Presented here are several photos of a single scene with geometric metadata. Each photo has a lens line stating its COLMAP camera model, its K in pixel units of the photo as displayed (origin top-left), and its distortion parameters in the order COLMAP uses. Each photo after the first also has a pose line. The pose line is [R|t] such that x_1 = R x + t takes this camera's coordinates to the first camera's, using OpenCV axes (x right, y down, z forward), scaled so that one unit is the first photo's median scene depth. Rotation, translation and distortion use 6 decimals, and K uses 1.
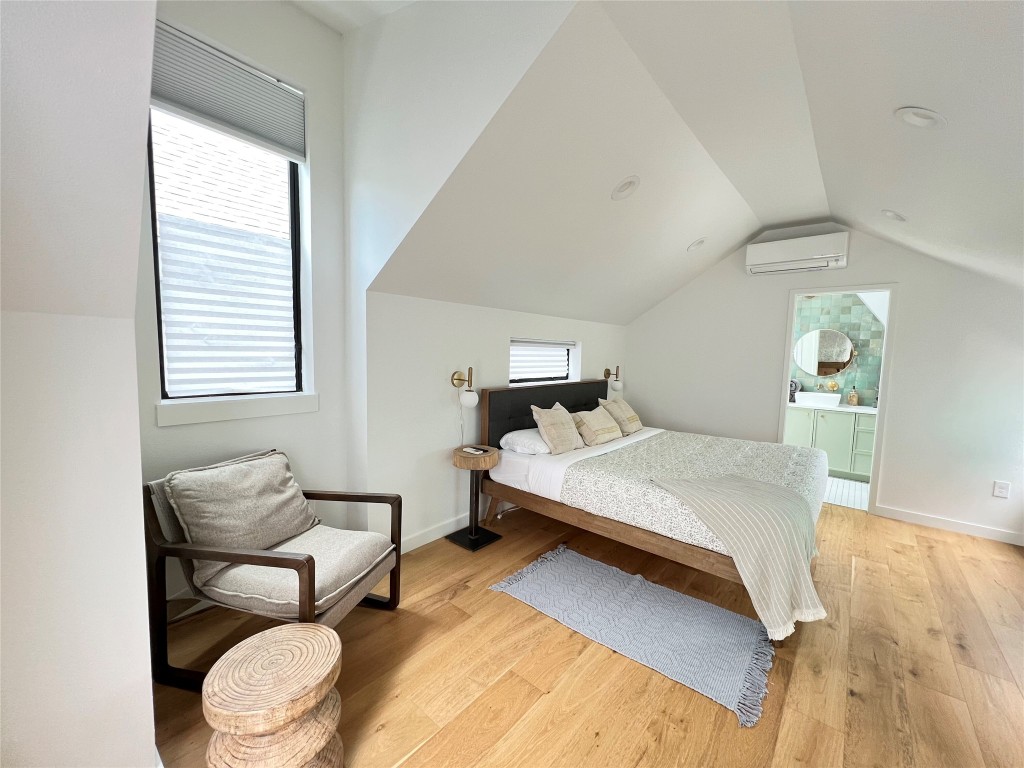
lens RADIAL K [[409.1, 0, 511.2], [0, 409.1, 384.0], [0, 0, 1]] dist [-0.000264, 0.000217]
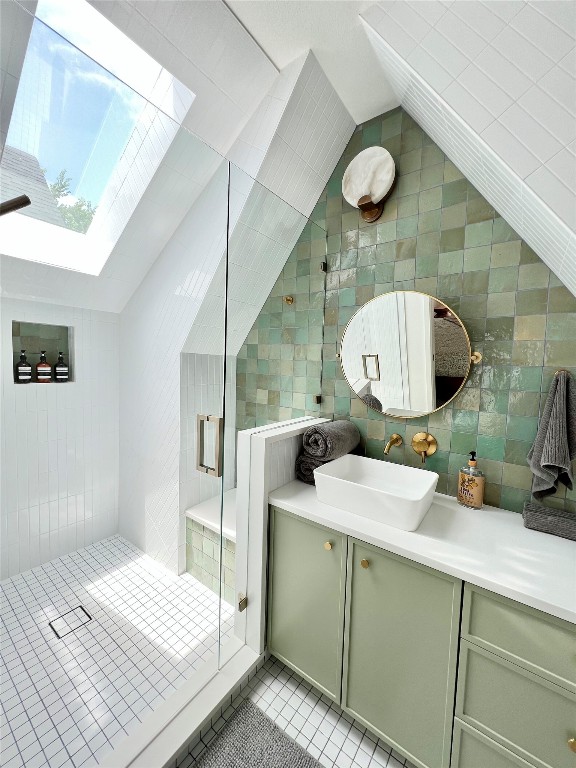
lens RADIAL K [[306.8, 0, 289.0], [0, 306.8, 383.2], [0, 0, 1]] dist [-0.000264, 0.000217]
pose [[0.997565, -0.000923, 0.069730, 0.662440], [0.001818, 0.999917, -0.012771, -0.049843], [-0.069712, 0.012867, 0.997484, 0.748447]]
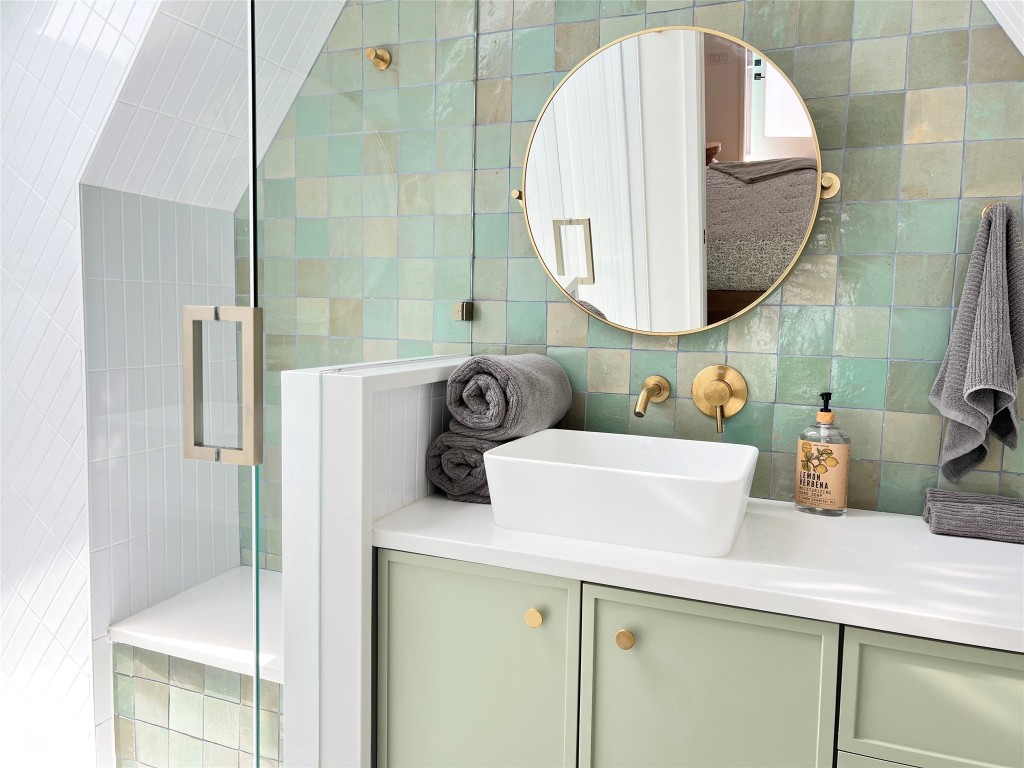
lens RADIAL K [[776.9, 0, 510.1], [0, 776.9, 386.2], [0, 0, 1]] dist [0.028049, -0.009027]
pose [[0.950788, -0.037807, 0.307527, 0.627440], [0.031865, 0.999196, 0.024321, -0.008372], [-0.308199, -0.013325, 0.951229, 0.748396]]
